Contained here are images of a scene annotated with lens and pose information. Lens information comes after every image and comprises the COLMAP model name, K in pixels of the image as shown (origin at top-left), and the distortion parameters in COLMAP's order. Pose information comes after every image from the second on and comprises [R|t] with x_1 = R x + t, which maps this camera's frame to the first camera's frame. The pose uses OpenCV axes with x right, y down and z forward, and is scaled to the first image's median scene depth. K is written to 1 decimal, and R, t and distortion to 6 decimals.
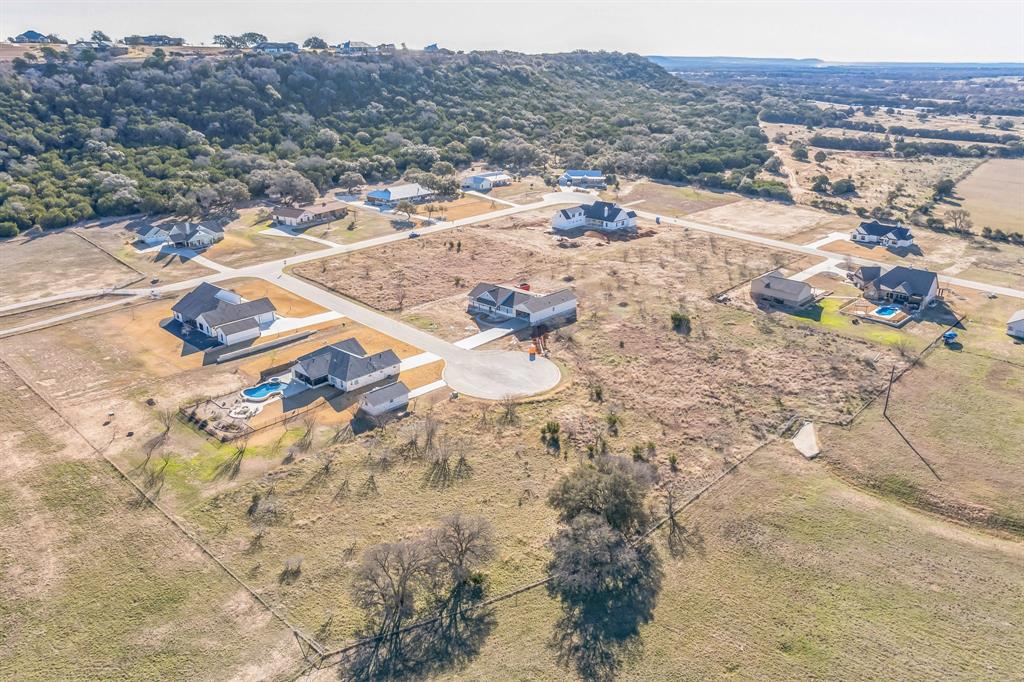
lens RADIAL K [[778.2, 0, 509.2], [0, 778.2, 334.0], [0, 0, 1]] dist [-0.080094, 0.064350]
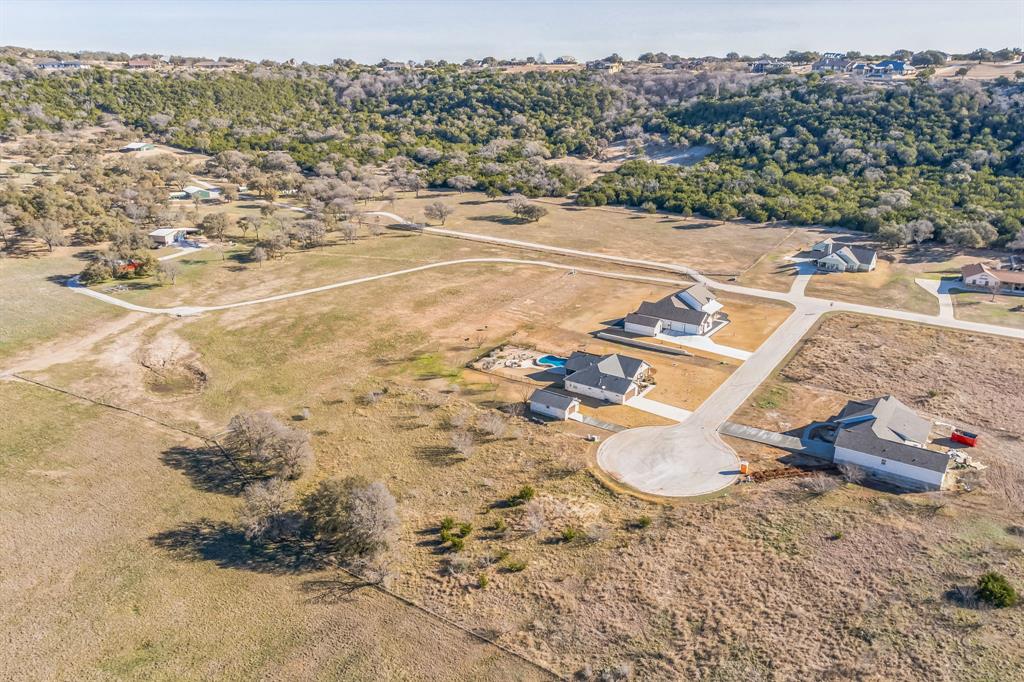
lens RADIAL K [[778.2, 0, 509.2], [0, 778.2, 334.0], [0, 0, 1]] dist [-0.080094, 0.064350]
pose [[0.144310, 0.324831, -0.934698, 0.585165], [-0.341273, 0.902968, 0.261114, -0.191774], [0.928820, 0.281306, 0.241163, 0.503157]]
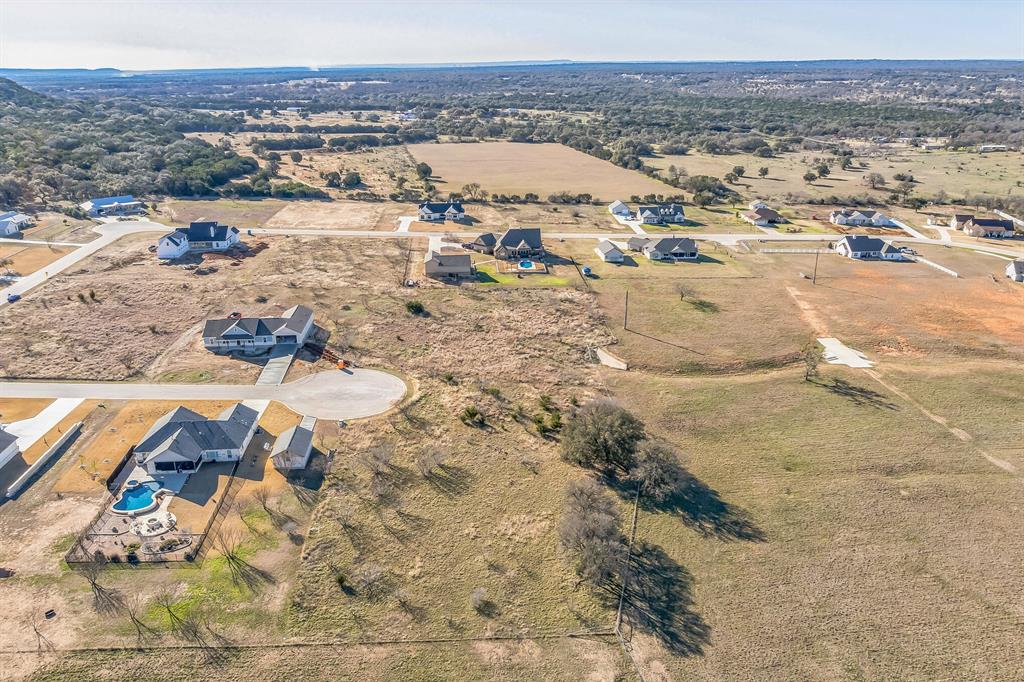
lens RADIAL K [[772.1, 0, 507.5], [0, 772.1, 339.4], [0, 0, 1]] dist [-0.049938, 0.007019]
pose [[0.679424, -0.252804, 0.688821, -0.432070], [0.254049, 0.961756, 0.102391, -0.050060], [-0.688362, 0.105428, 0.717665, 0.138439]]
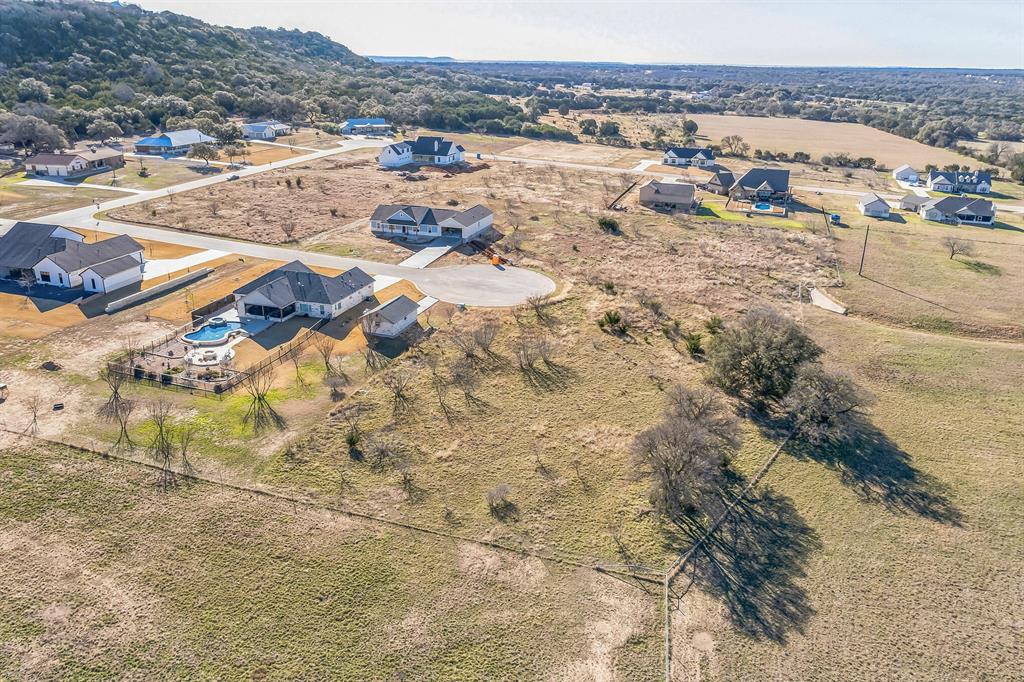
lens RADIAL K [[778.2, 0, 509.2], [0, 778.2, 334.0], [0, 0, 1]] dist [-0.080094, 0.064350]
pose [[0.904654, -0.128983, 0.406158, -0.281167], [0.128816, 0.991277, 0.027880, 0.070526], [-0.406211, 0.027097, 0.913378, 0.184300]]
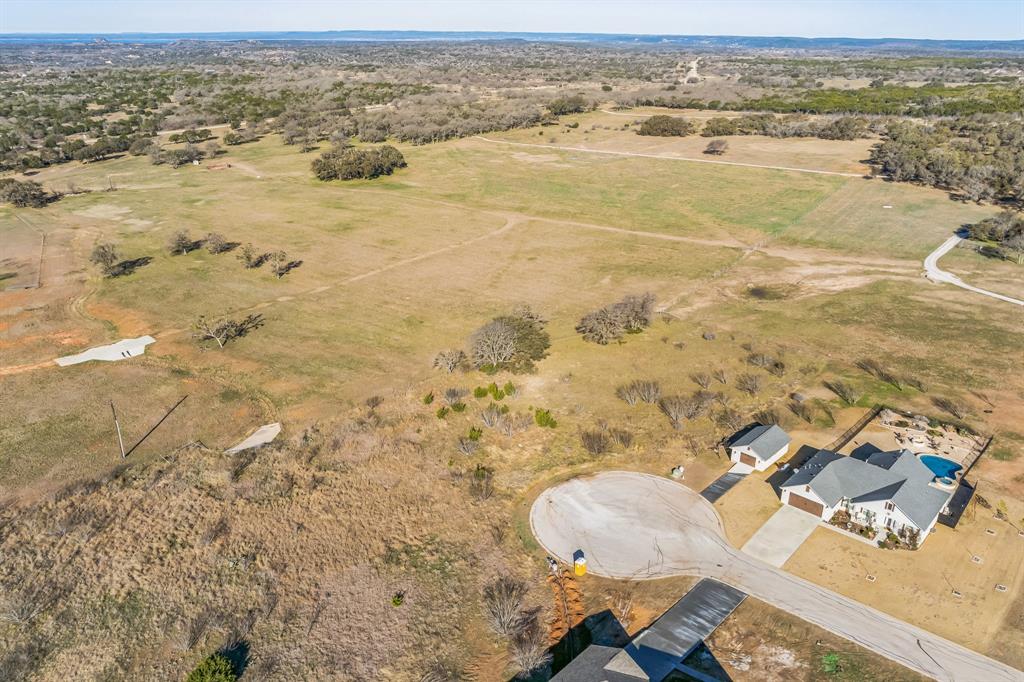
lens RADIAL K [[778.2, 0, 509.2], [0, 778.2, 334.0], [0, 0, 1]] dist [-0.080094, 0.064350]
pose [[-0.999973, -0.001095, -0.007260, 0.072619], [-0.005619, 0.750533, 0.660809, -0.390177], [0.004725, 0.660832, -0.750519, 1.140231]]
